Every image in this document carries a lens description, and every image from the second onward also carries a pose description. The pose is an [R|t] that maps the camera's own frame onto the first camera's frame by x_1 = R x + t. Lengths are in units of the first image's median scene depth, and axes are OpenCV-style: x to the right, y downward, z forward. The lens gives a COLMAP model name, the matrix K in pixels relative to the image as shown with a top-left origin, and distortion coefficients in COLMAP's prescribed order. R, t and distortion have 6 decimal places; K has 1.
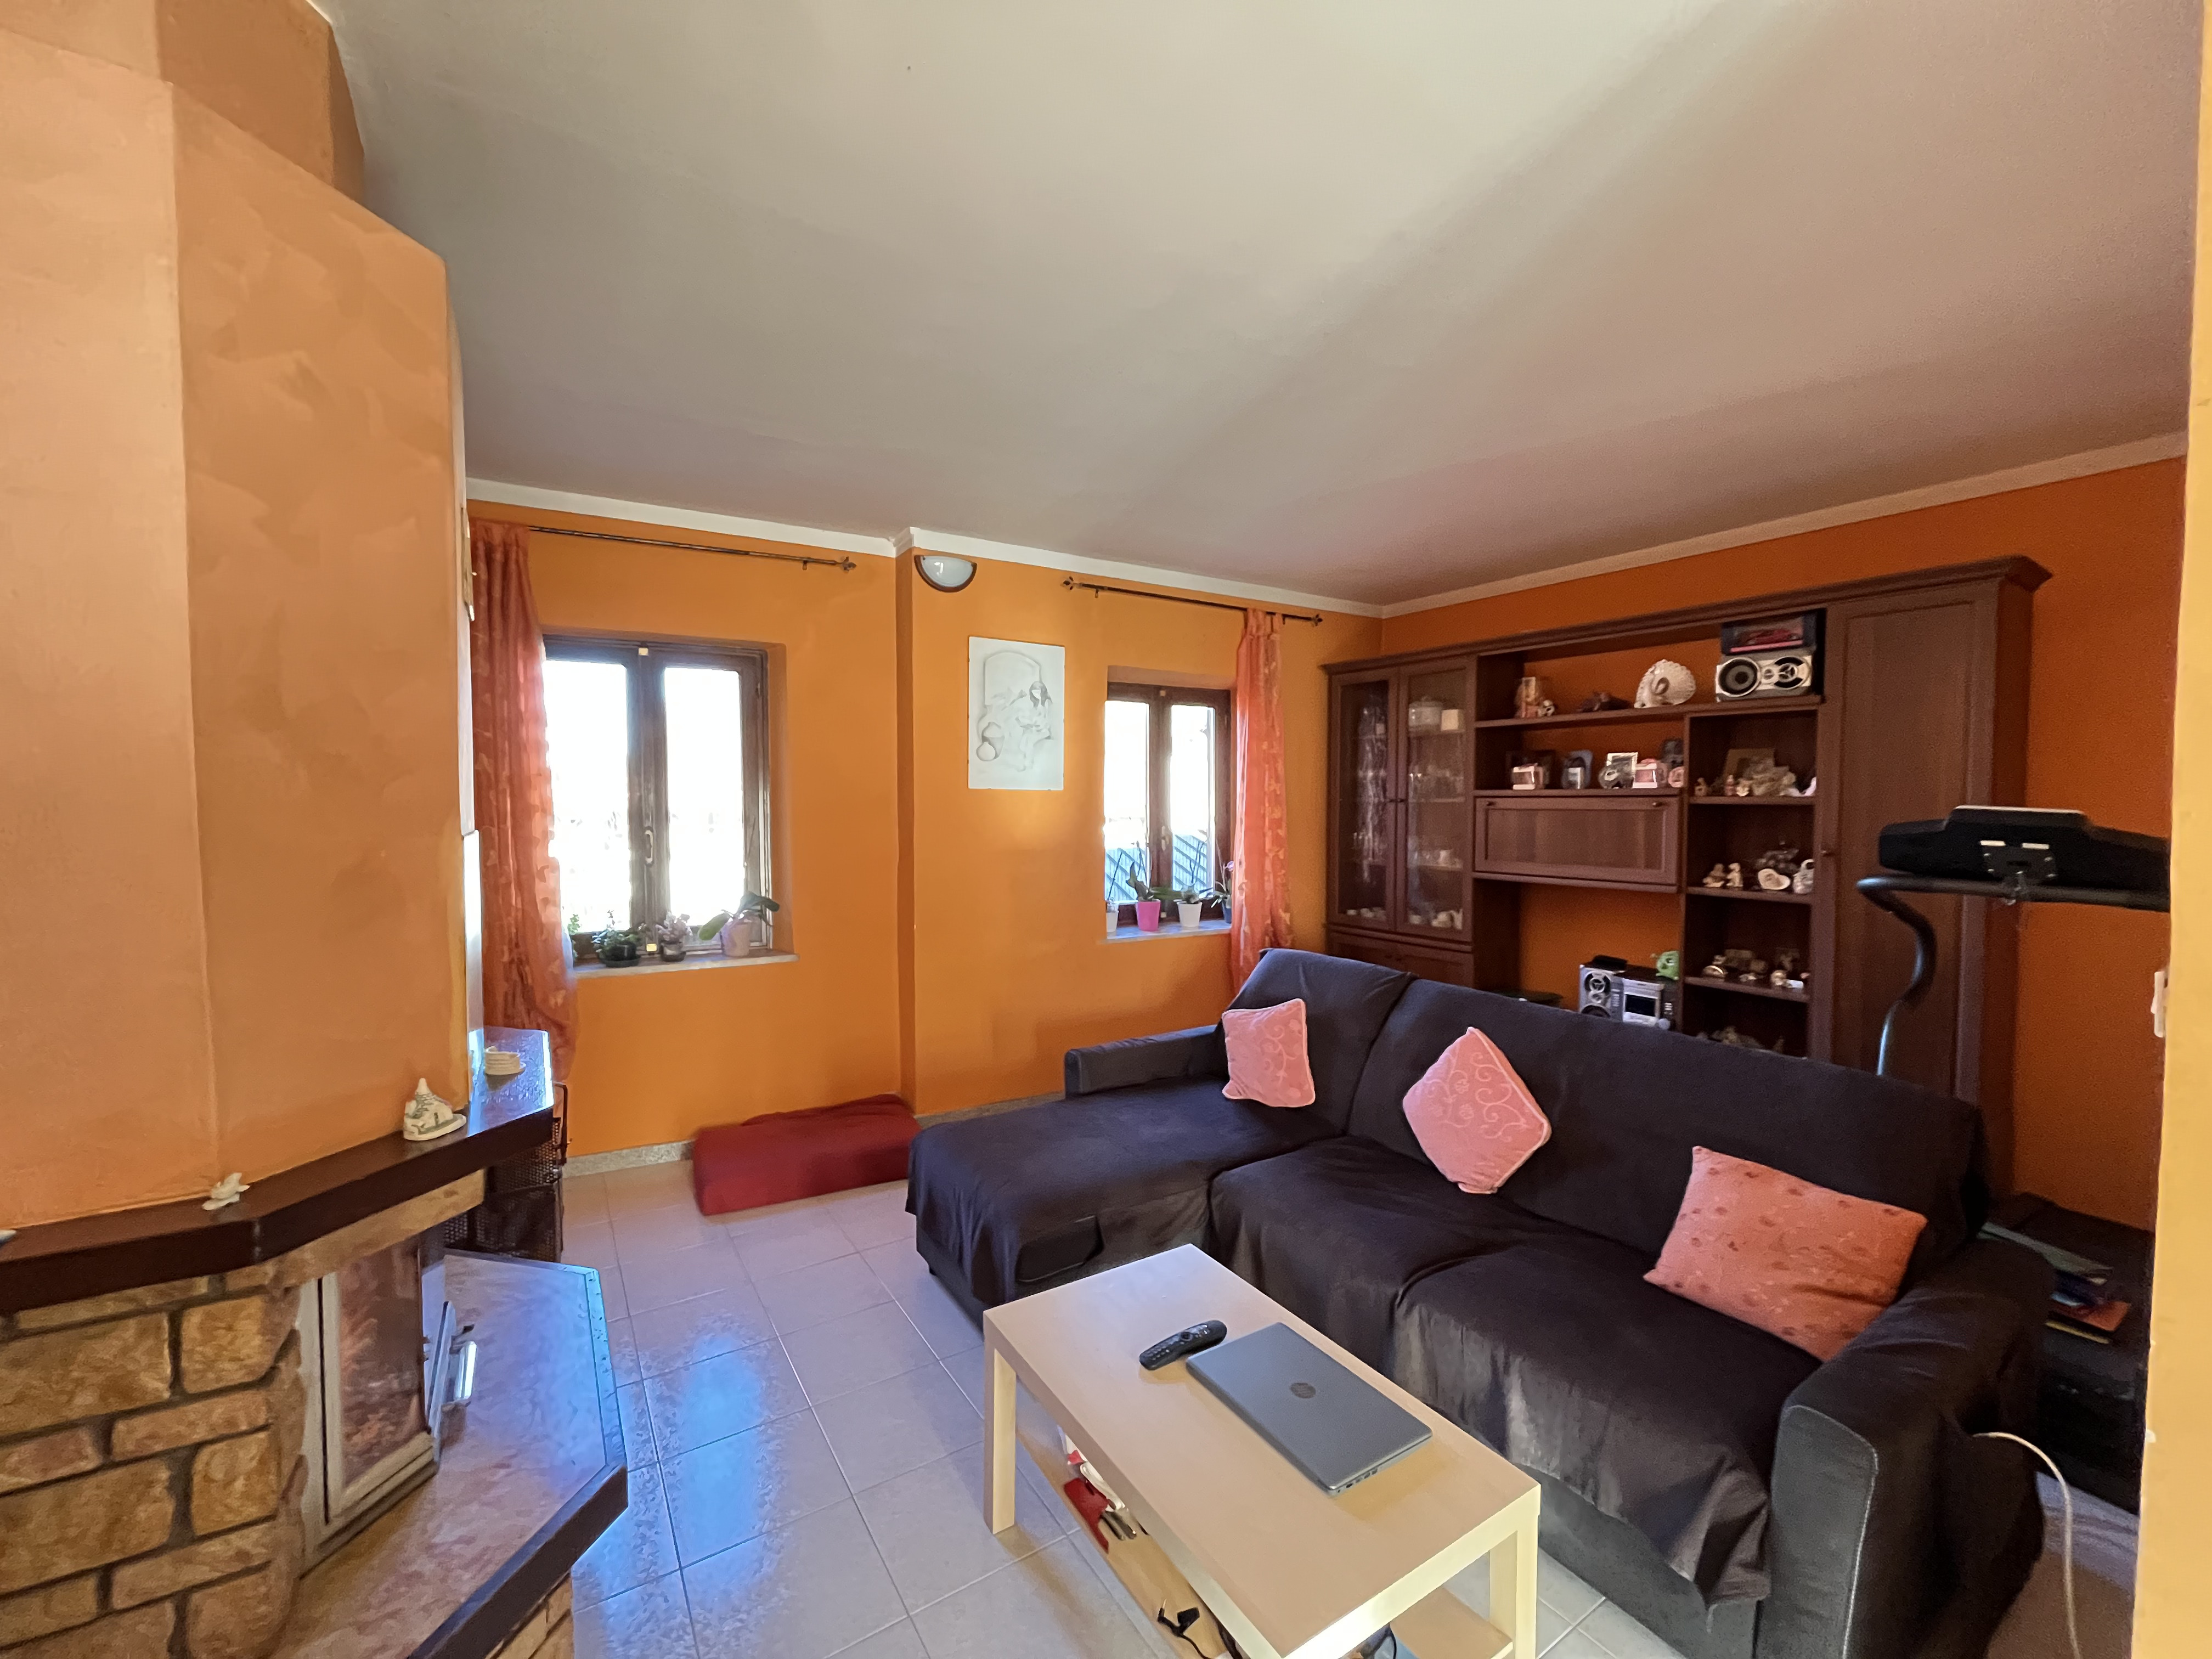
lens RADIAL K [[891.5, 0, 1103.1], [0, 891.5, 835.1], [0, 0, 1]] dist [-0.000458, 0.000221]
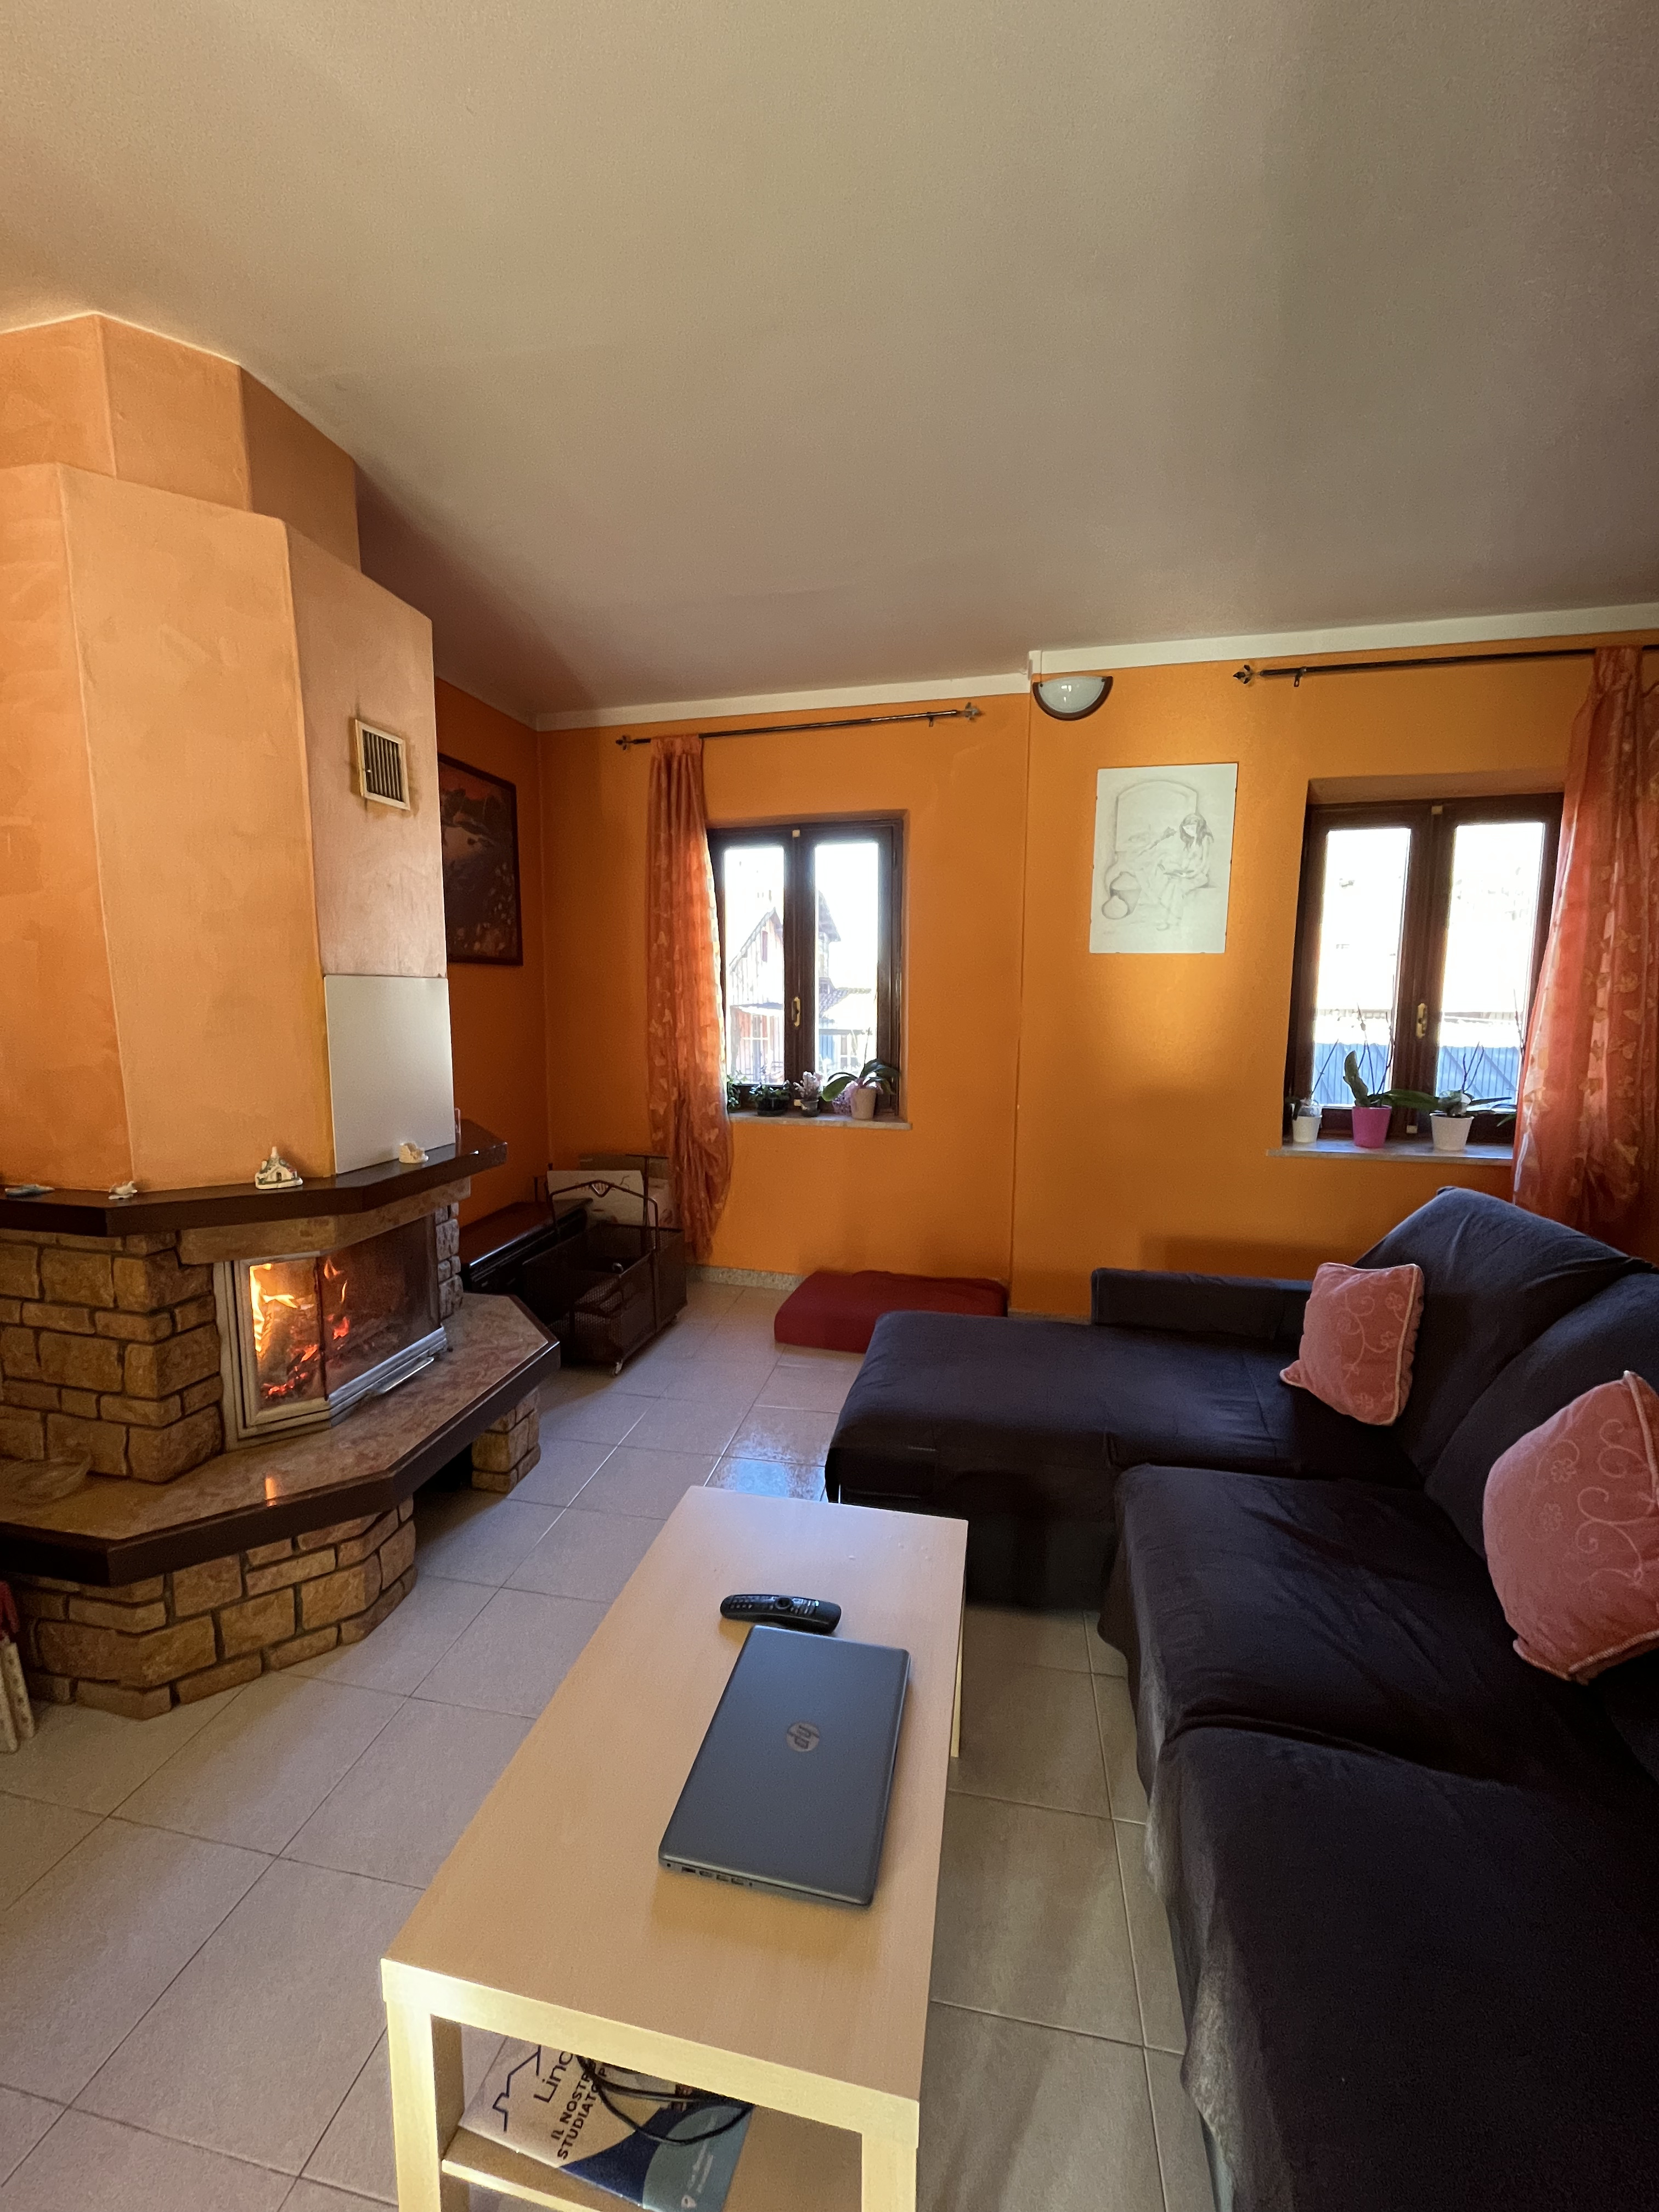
lens RADIAL K [[891.5, 0, 824.6], [0, 891.5, 1099.5], [0, 0, 1]] dist [-0.000458, 0.000221]
pose [[0.717251, 0.084634, -0.691656, 0.292977], [-0.027987, 0.995295, 0.092766, 0.017158], [0.696253, -0.047179, 0.716245, 0.218984]]
